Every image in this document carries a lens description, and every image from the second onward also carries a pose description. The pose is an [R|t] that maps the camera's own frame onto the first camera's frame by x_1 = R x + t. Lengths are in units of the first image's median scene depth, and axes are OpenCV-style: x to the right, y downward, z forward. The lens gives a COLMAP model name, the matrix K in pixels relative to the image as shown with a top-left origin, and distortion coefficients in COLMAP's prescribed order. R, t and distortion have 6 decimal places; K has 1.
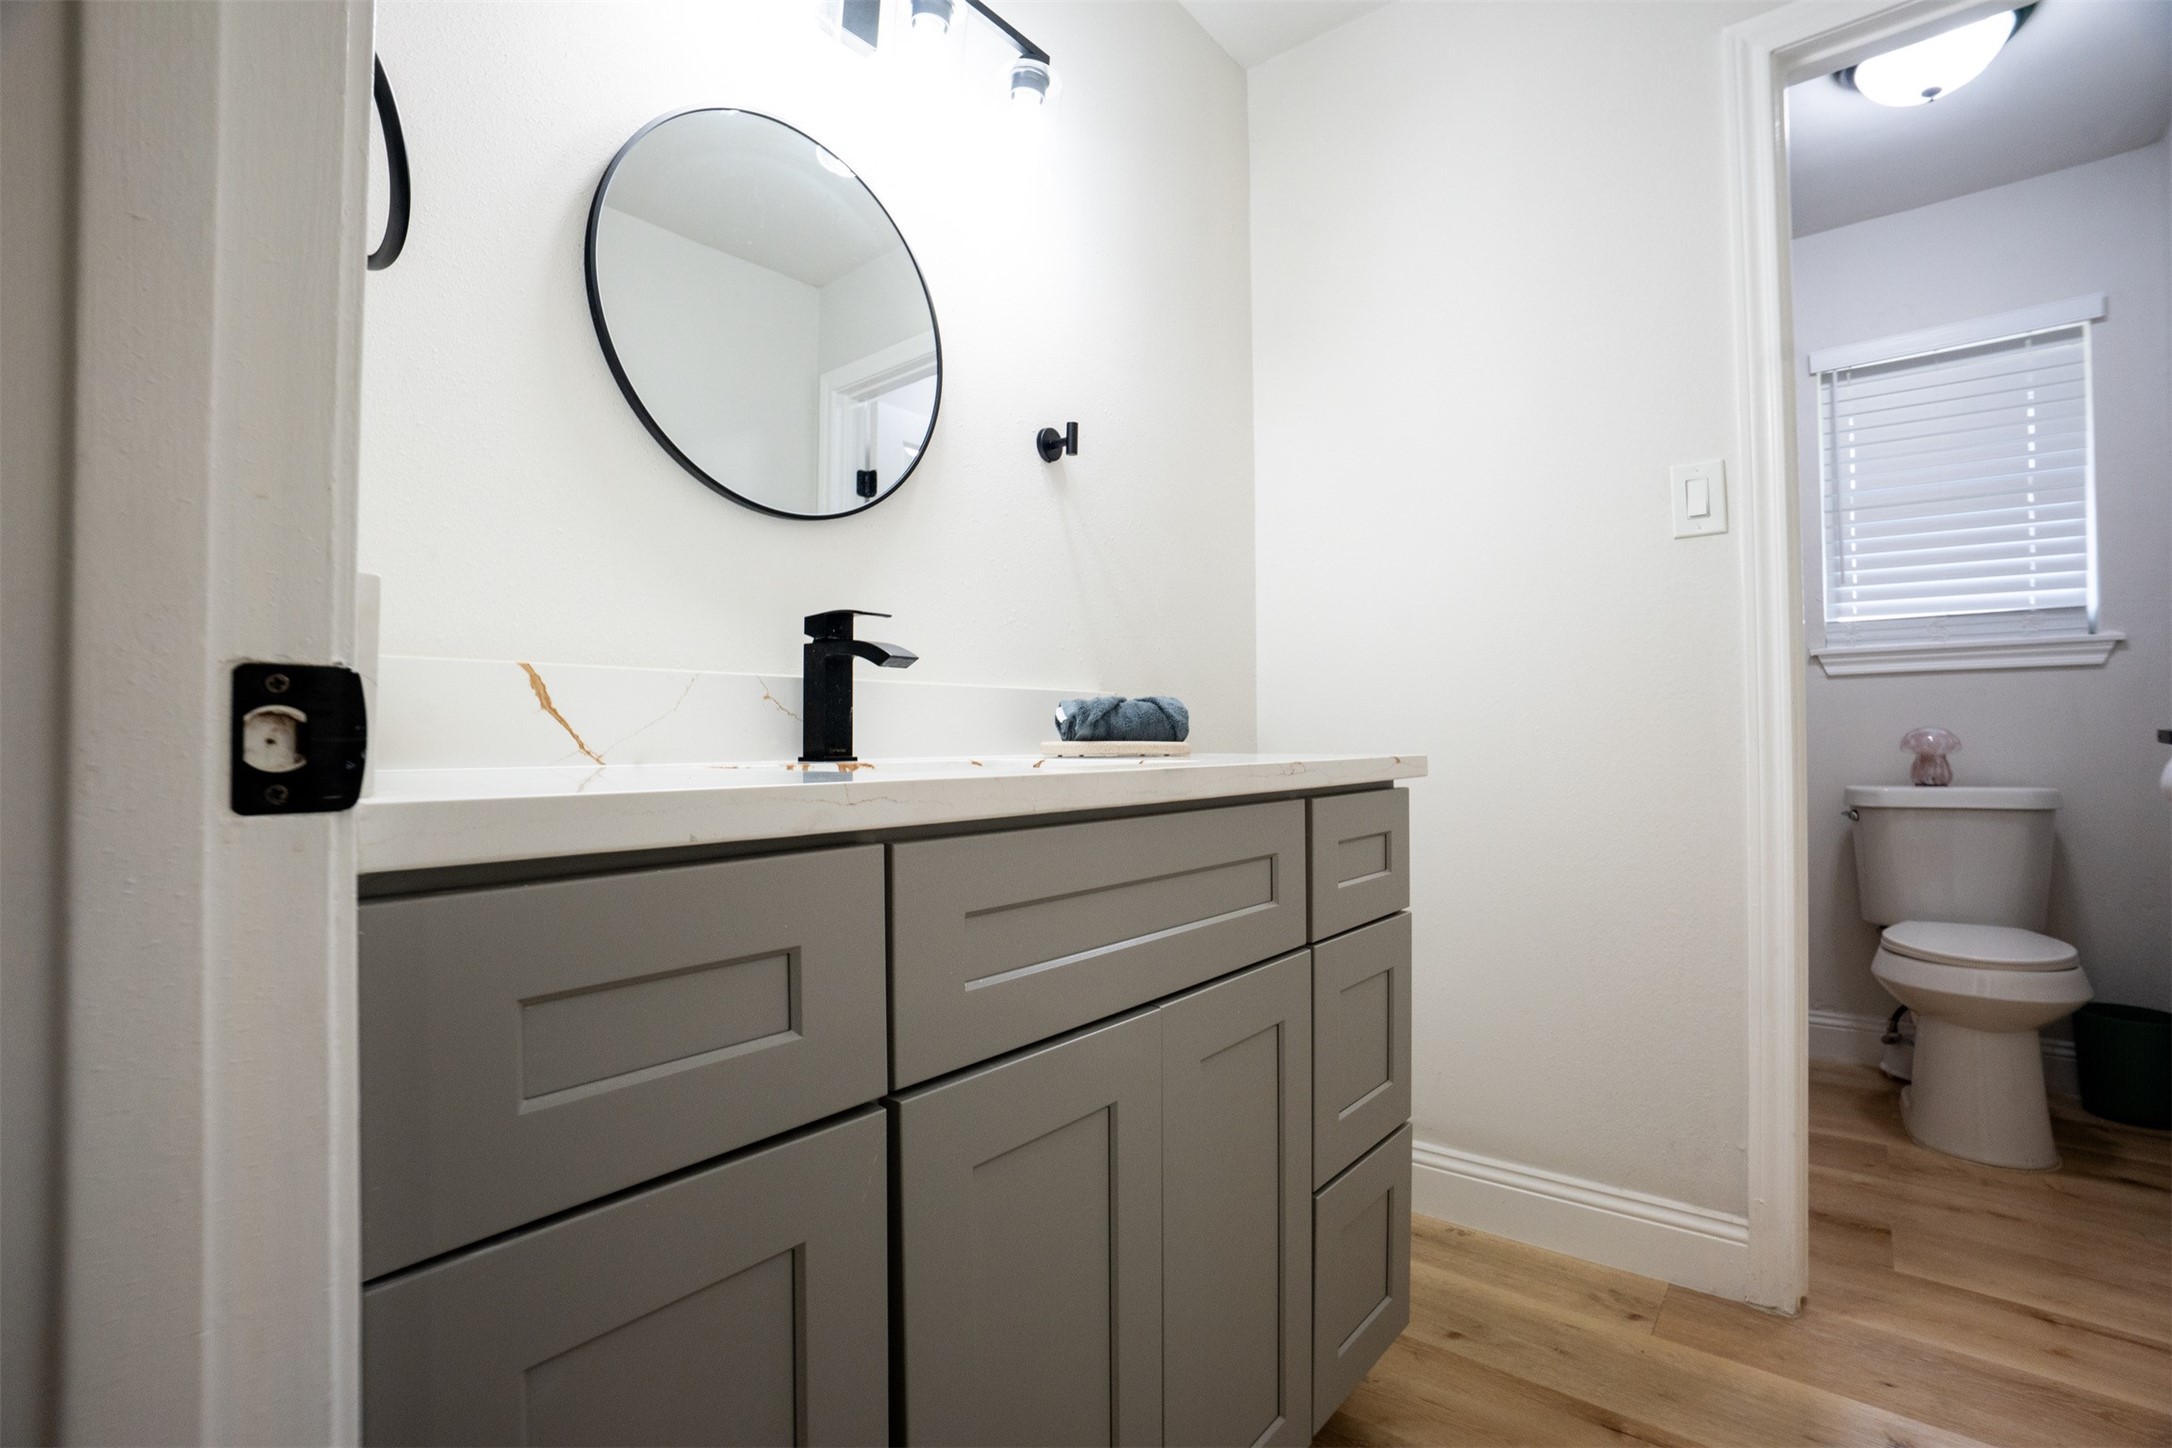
lens RADIAL K [[978.3, 0, 1086.0], [0, 978.3, 724.0], [0, 0, 1]] dist [-0.090766, 0.031013]
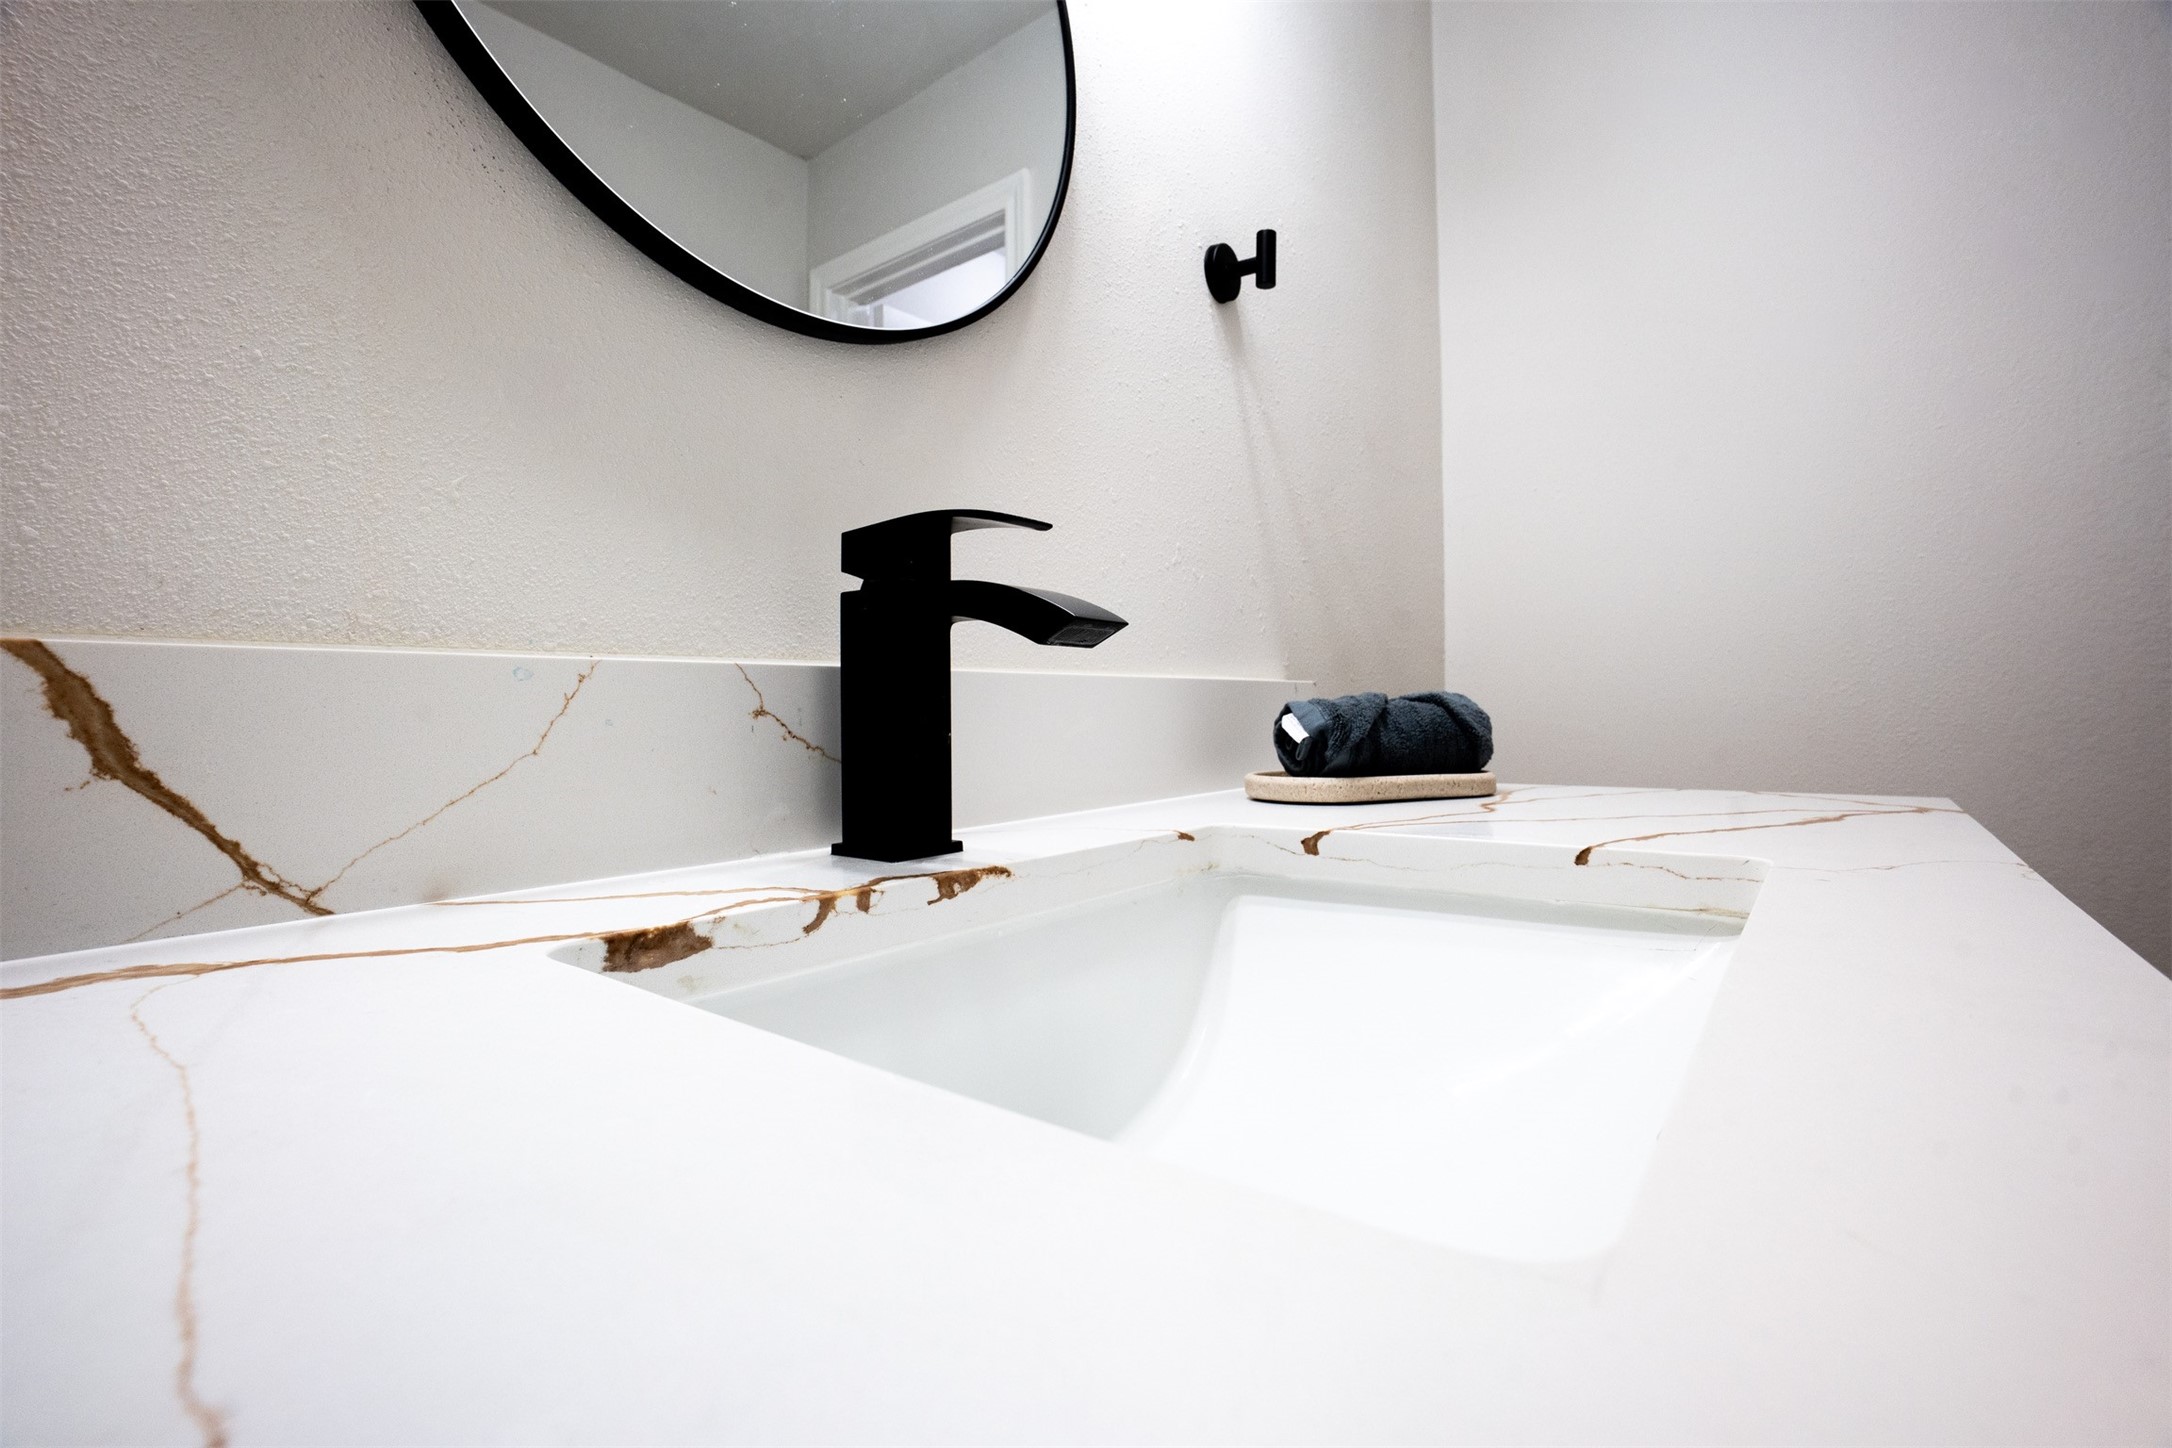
lens RADIAL K [[978.3, 0, 1086.0], [0, 978.3, 724.0], [0, 0, 1]] dist [-0.090766, 0.031013]
pose [[0.999724, -0.007075, 0.022412, -0.186480], [0.006465, 0.999610, 0.027180, -0.033148], [-0.022595, -0.027028, 0.999379, 0.543555]]
